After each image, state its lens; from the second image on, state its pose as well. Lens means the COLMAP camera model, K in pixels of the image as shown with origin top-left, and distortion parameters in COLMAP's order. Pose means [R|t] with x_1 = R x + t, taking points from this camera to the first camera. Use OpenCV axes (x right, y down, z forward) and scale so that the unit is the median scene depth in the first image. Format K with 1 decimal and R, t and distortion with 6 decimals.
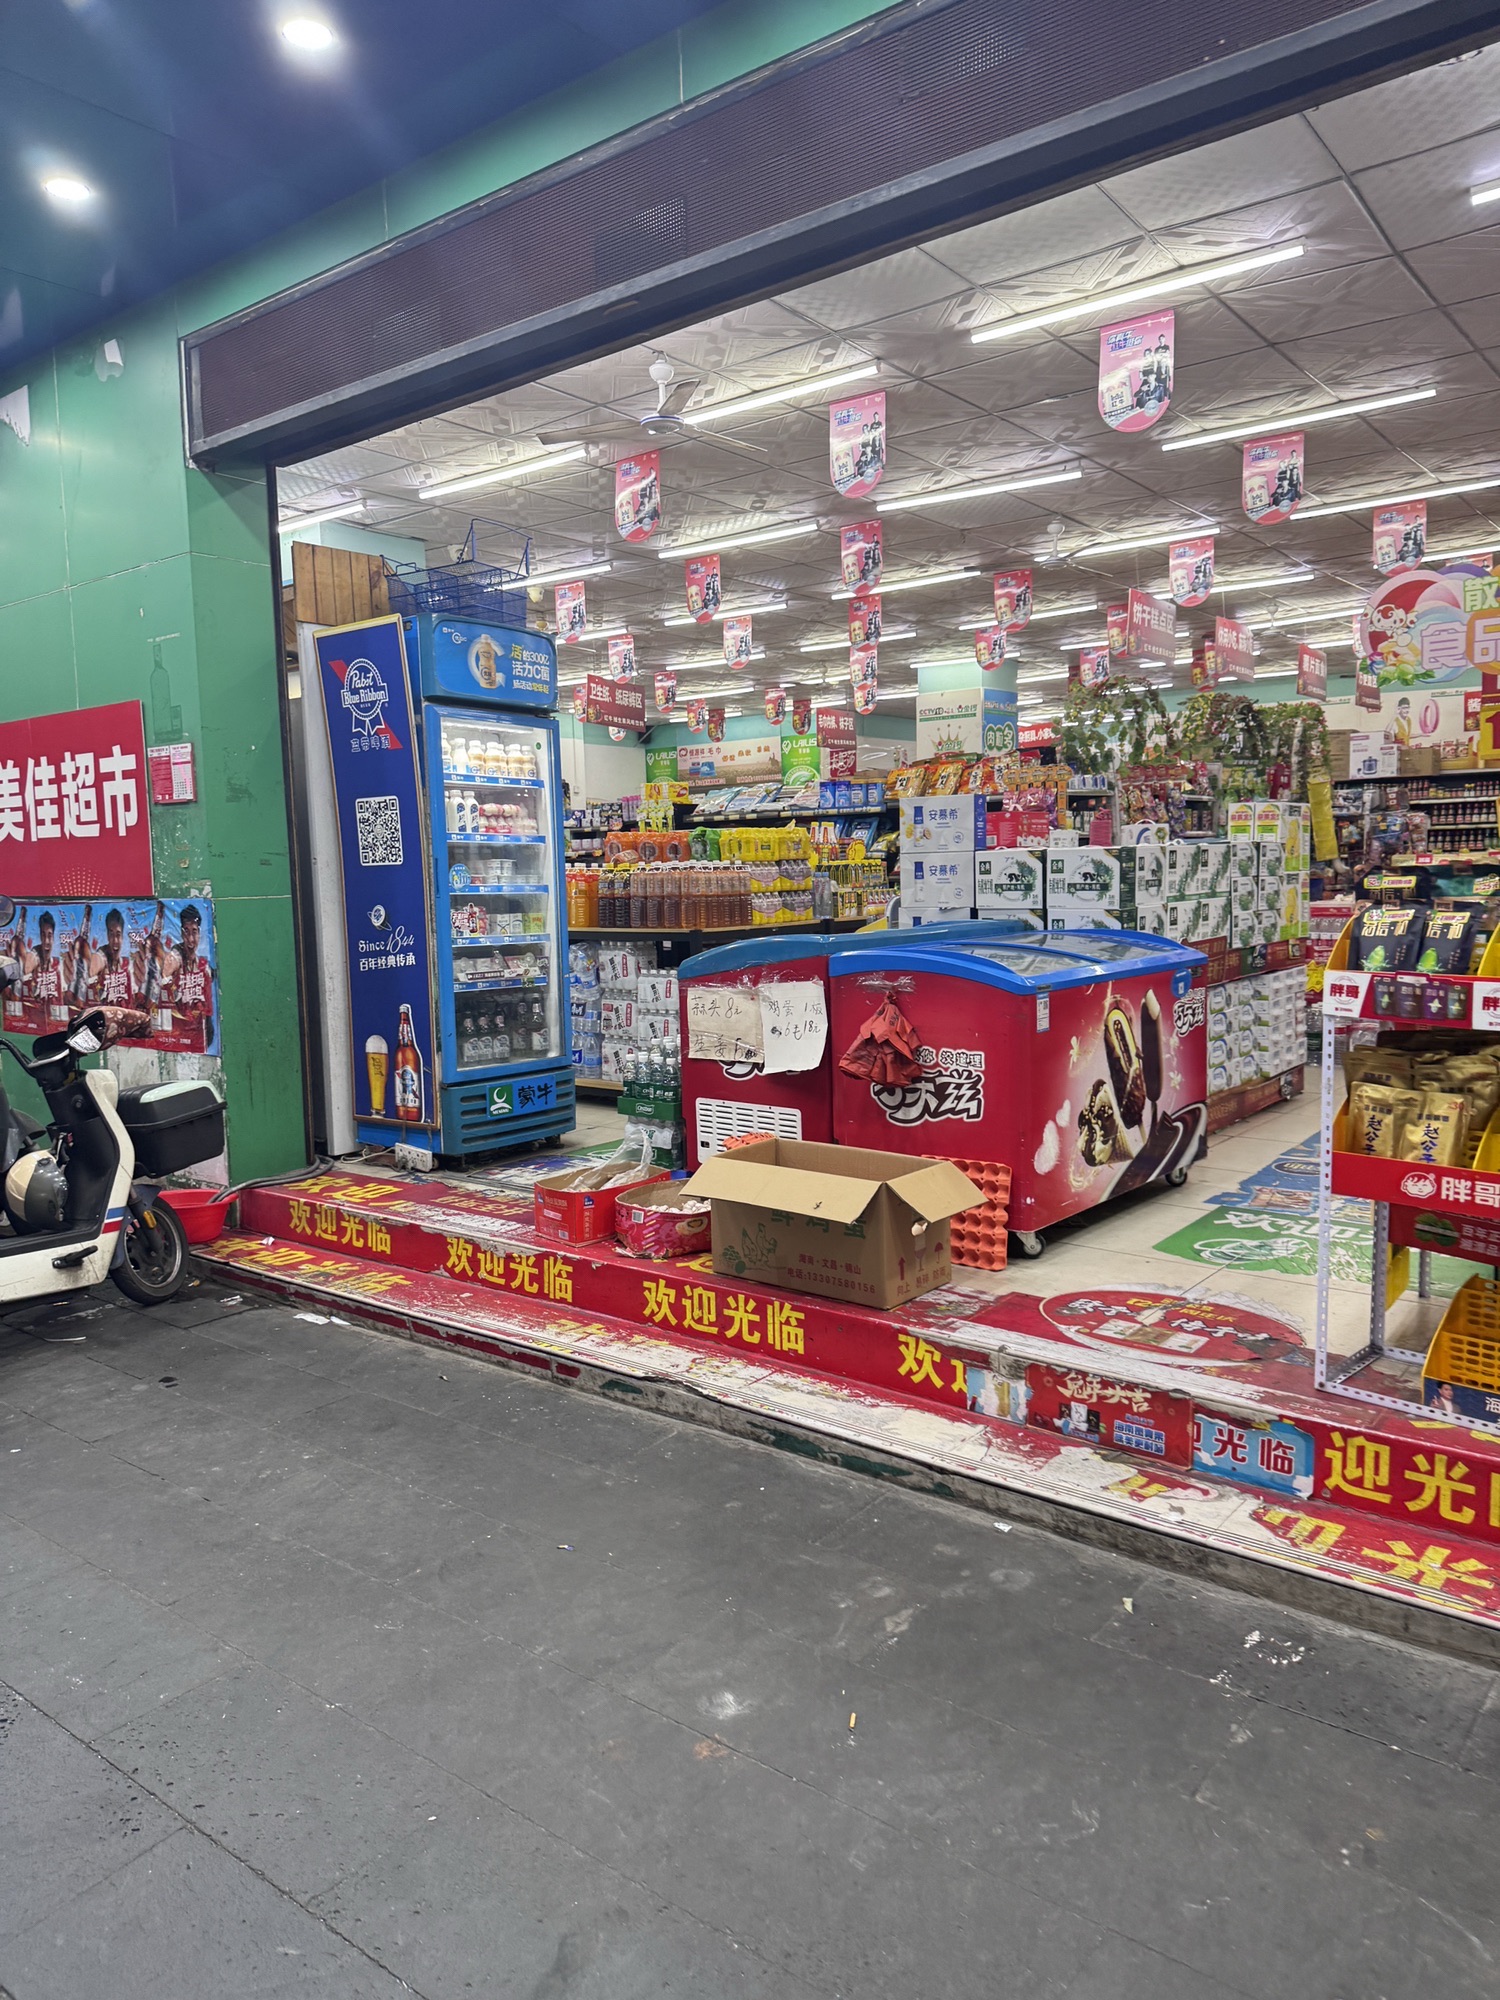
lens RADIAL K [[1376.4, 0, 750.0], [0, 1376.4, 1000.0], [0, 0, 1]] dist [0.130282, -0.251315]
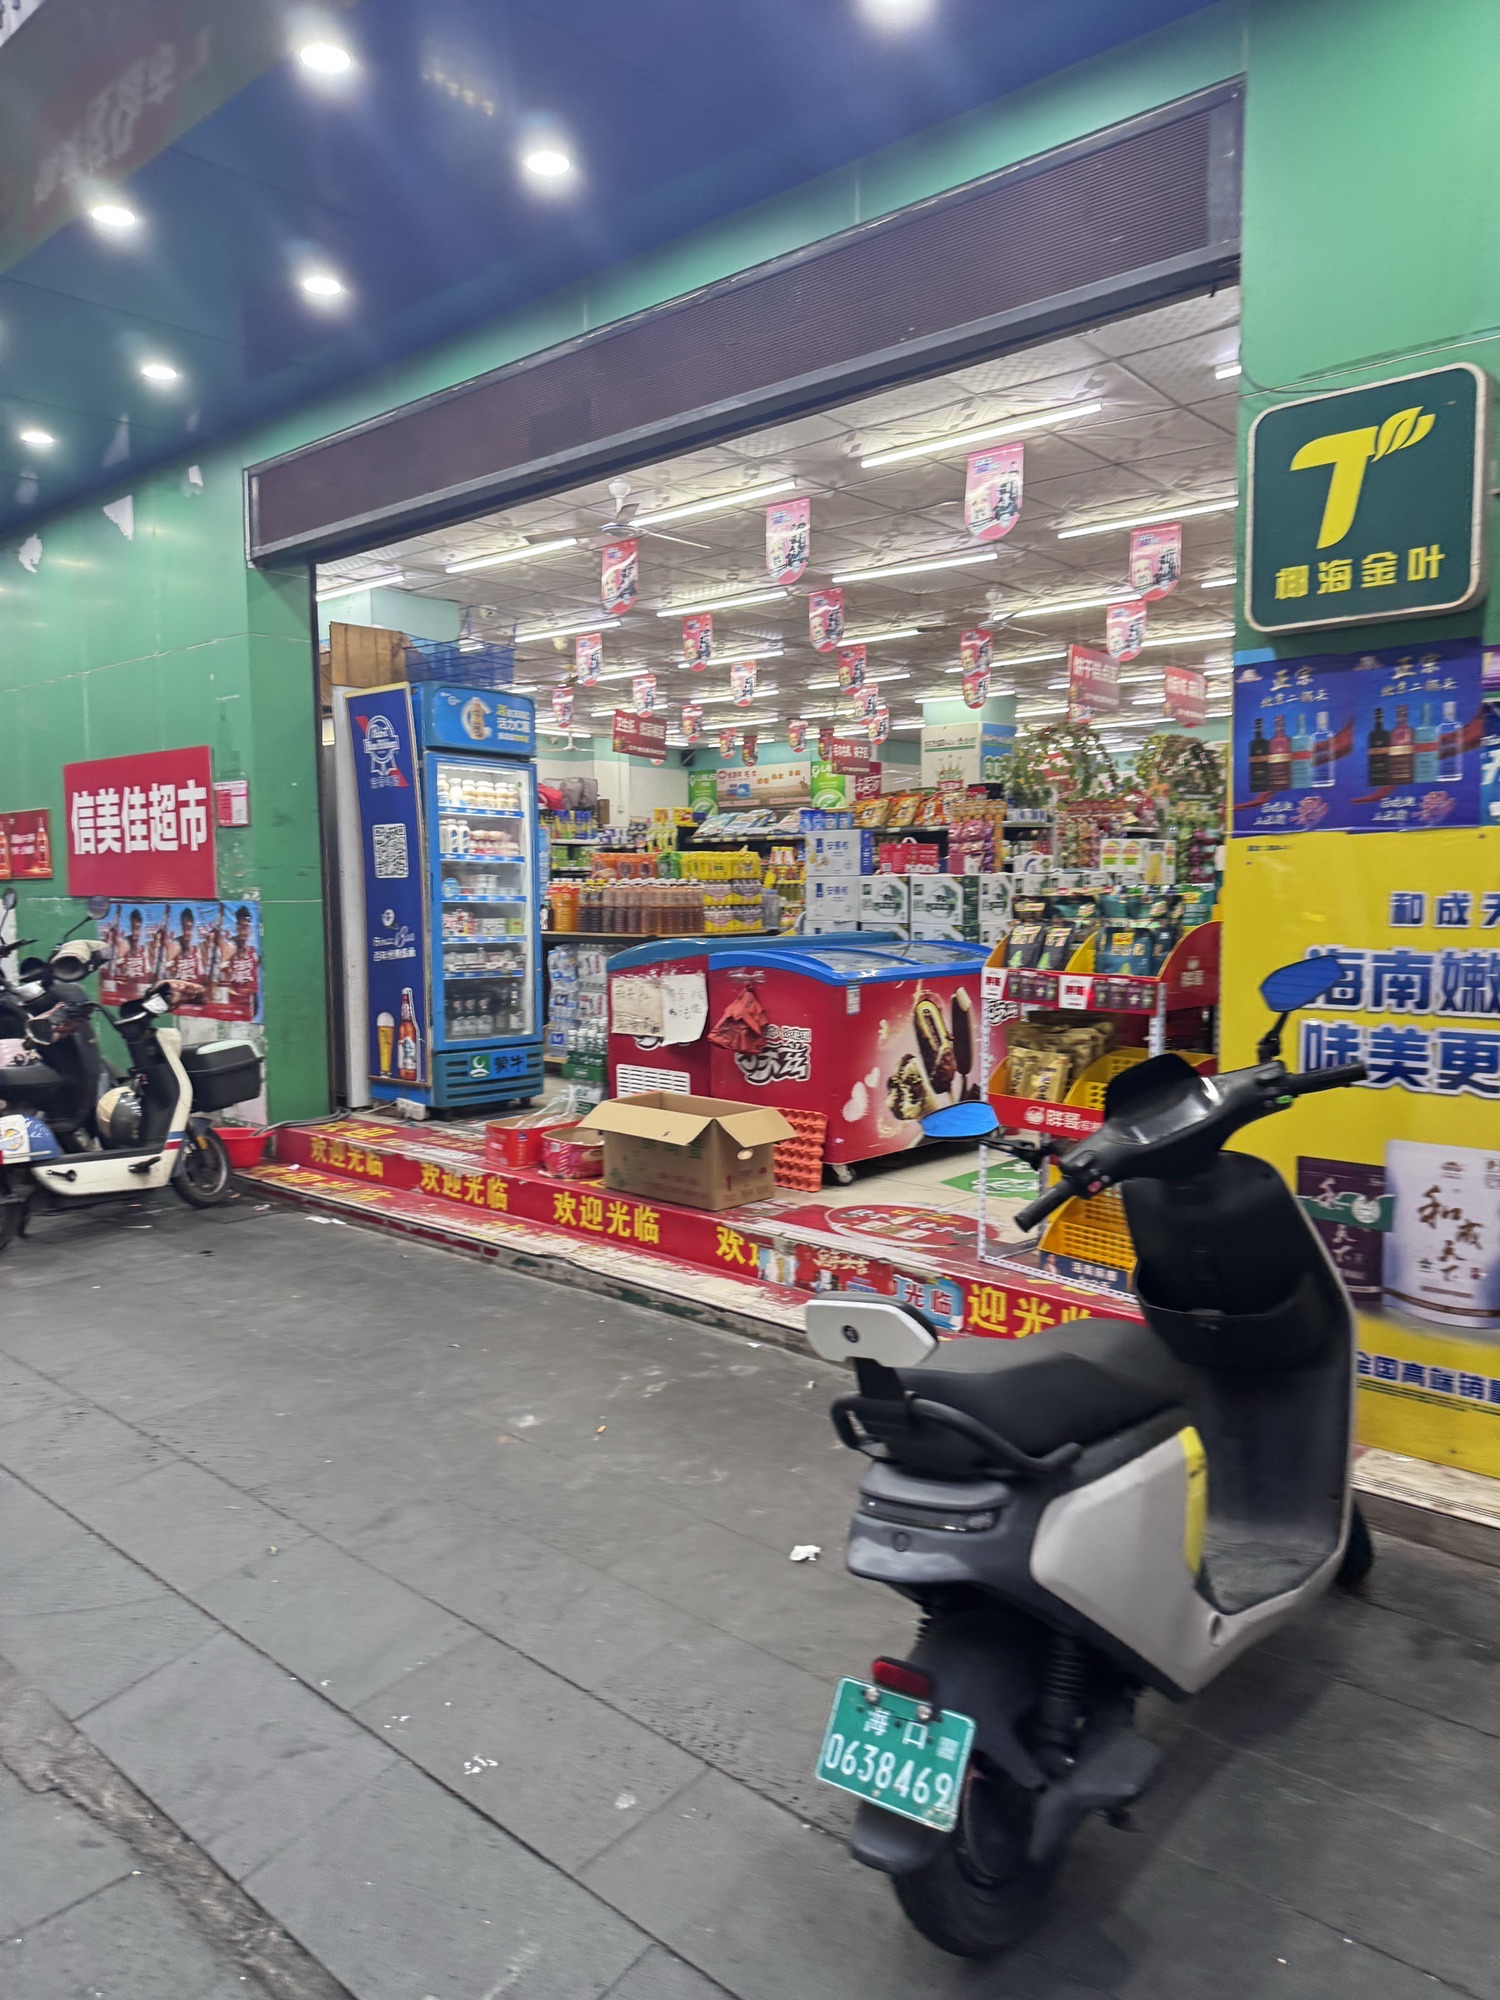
lens RADIAL K [[1422.6, 0, 746.2], [0, 1422.6, 1017.5], [0, 0, 1]] dist [0.145223, -0.288058]
pose [[0.996714, 0.026201, -0.076641, 0.169216], [-0.026193, 0.999656, 0.001116, 0.021400], [0.076644, 0.000895, 0.997058, -0.295098]]
